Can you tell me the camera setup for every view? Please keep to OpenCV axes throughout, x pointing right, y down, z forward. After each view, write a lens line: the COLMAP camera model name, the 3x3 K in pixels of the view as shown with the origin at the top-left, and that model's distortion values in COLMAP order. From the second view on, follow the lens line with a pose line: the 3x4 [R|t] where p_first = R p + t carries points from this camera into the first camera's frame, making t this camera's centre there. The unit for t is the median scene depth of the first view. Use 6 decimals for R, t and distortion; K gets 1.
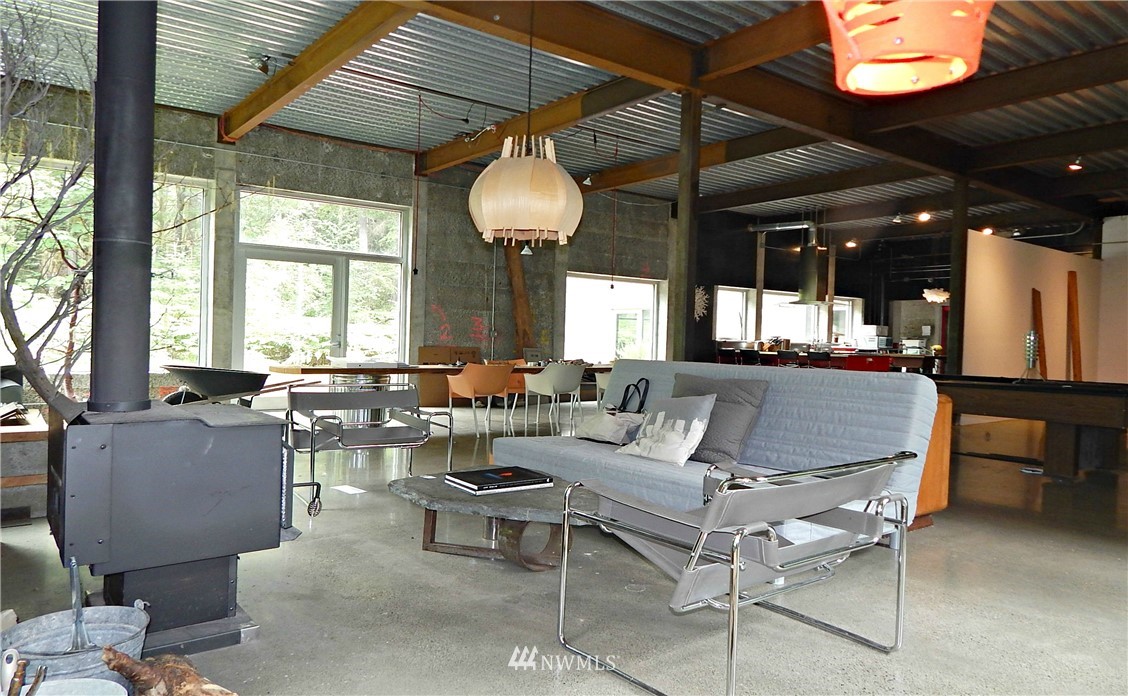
lens RADIAL K [[712.8, 0, 632.4], [0, 712.8, 324.9], [0, 0, 1]] dist [-0.001159, -0.000786]
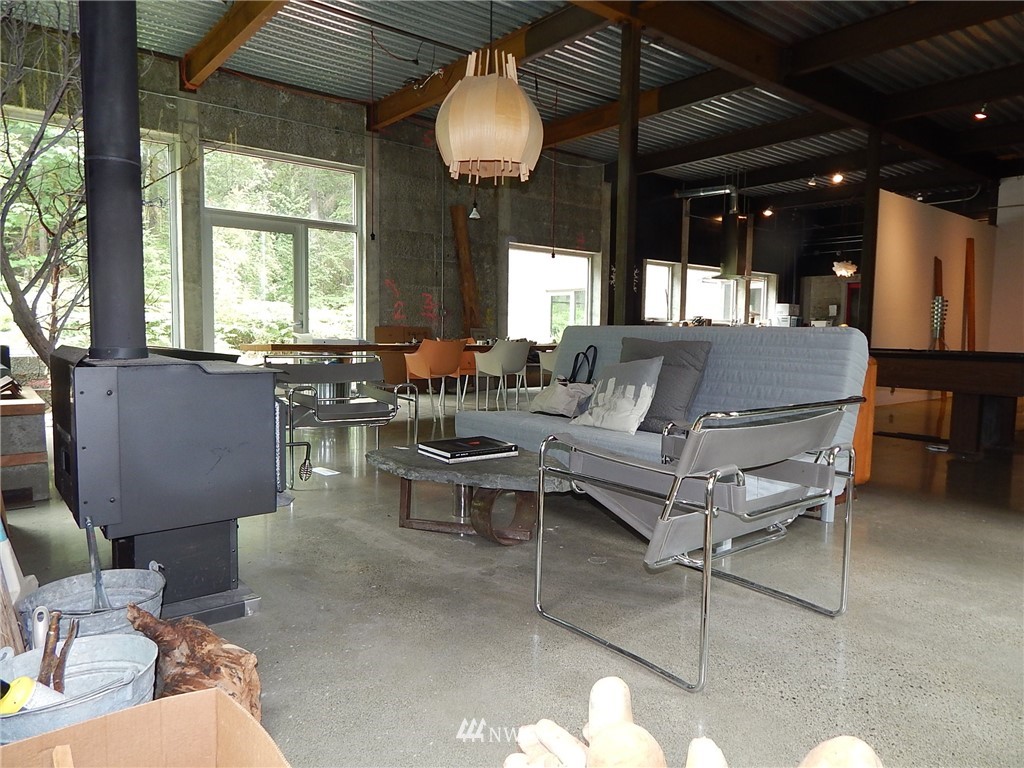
lens RADIAL K [[676.9, 0, 510.1], [0, 676.9, 383.3], [0, 0, 1]] dist [-0.001118, -0.003457]
pose [[0.994350, -0.103760, -0.022410, -0.095733], [0.104224, 0.994340, 0.020646, 0.110091], [0.020141, -0.022865, 0.999536, 0.043789]]
